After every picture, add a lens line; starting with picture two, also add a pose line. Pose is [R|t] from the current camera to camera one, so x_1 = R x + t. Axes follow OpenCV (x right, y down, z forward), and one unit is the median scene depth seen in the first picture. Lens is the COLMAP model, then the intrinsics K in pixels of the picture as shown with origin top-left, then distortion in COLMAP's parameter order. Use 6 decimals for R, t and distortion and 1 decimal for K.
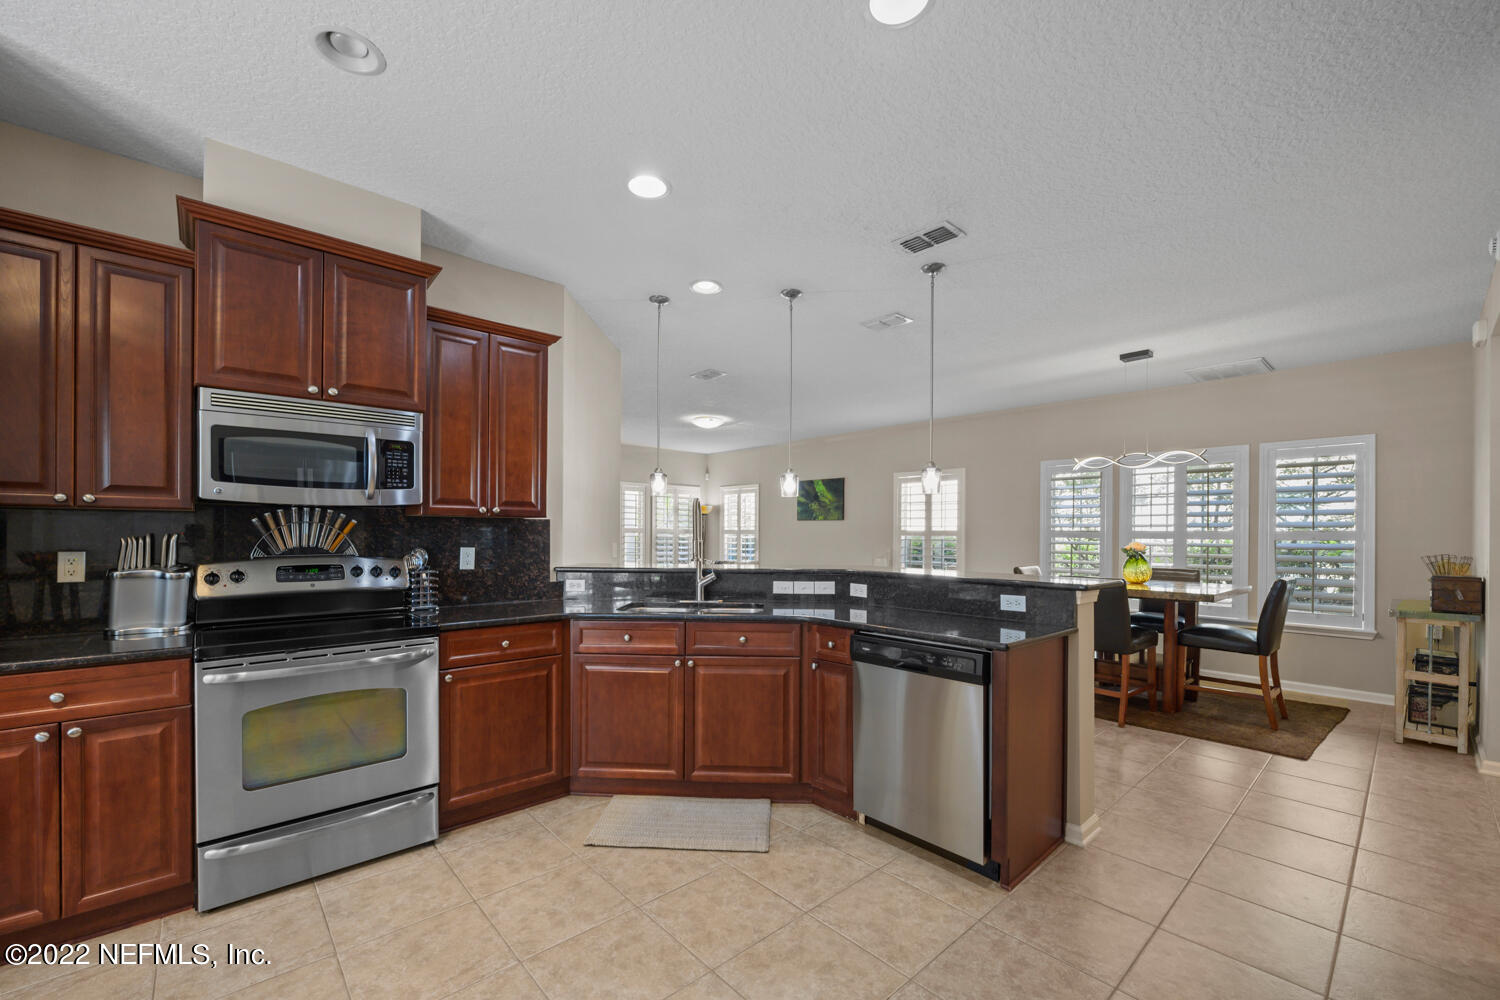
lens RADIAL K [[608.0, 0, 752.1], [0, 608.0, 532.6], [0, 0, 1]] dist [0.002136, 0.000045]
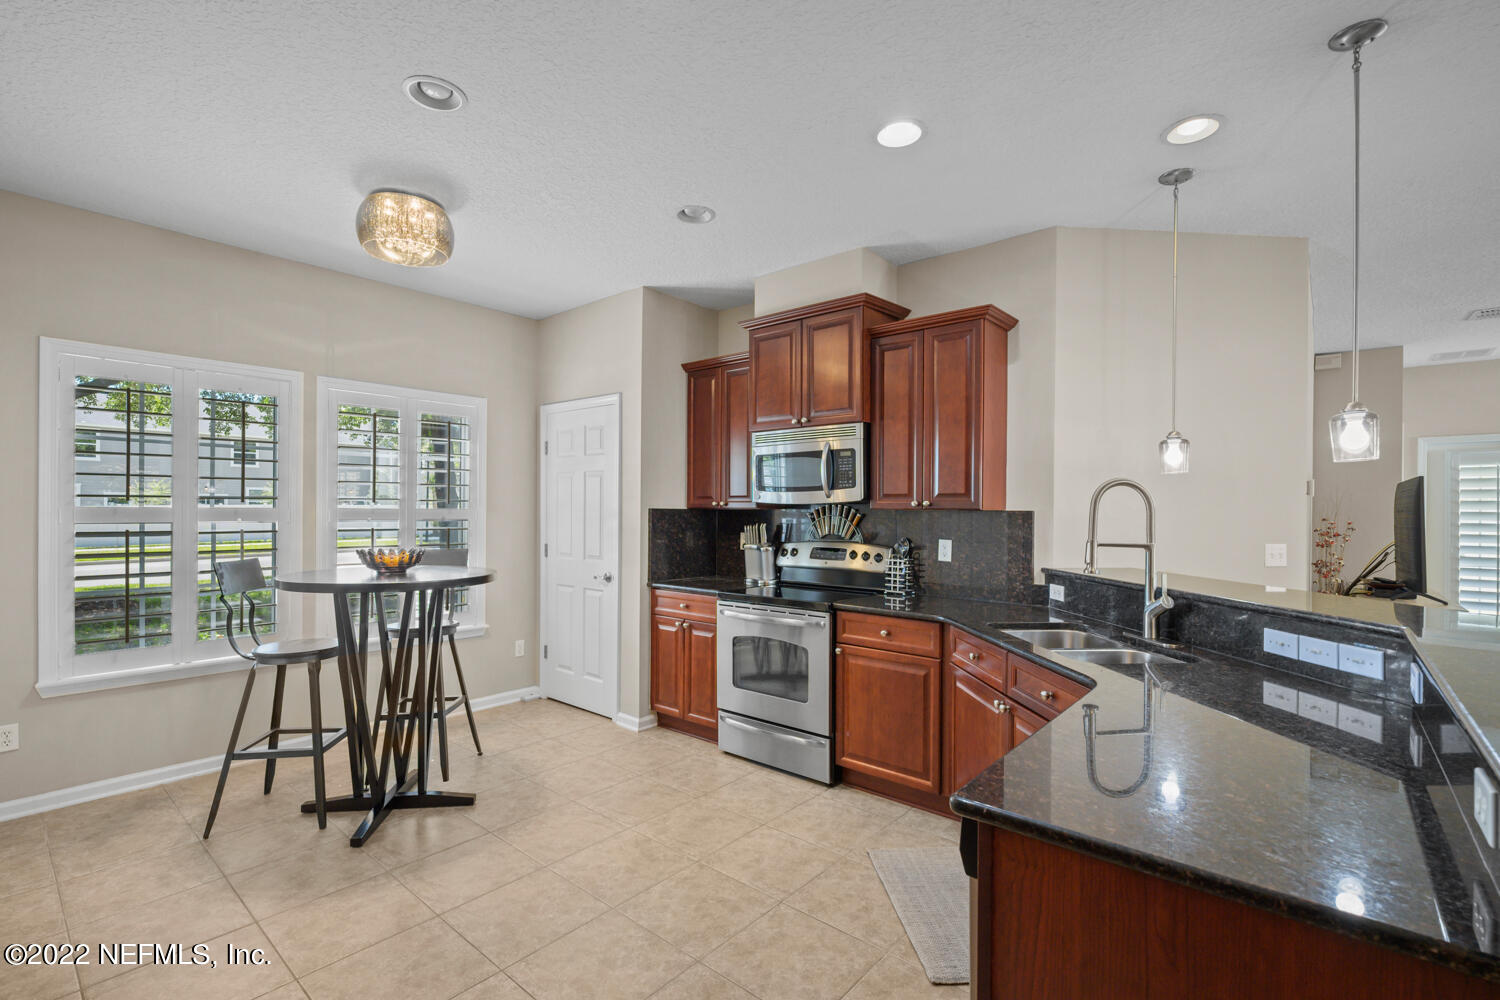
lens RADIAL K [[673.1, 0, 742.8], [0, 673.1, 508.9], [0, 0, 1]] dist [-0.004578, 0.001642]
pose [[0.126038, -0.007149, -0.992000, 0.731563], [-0.004967, 0.999957, -0.007838, -0.019958], [0.992013, 0.005915, 0.125997, 0.637706]]
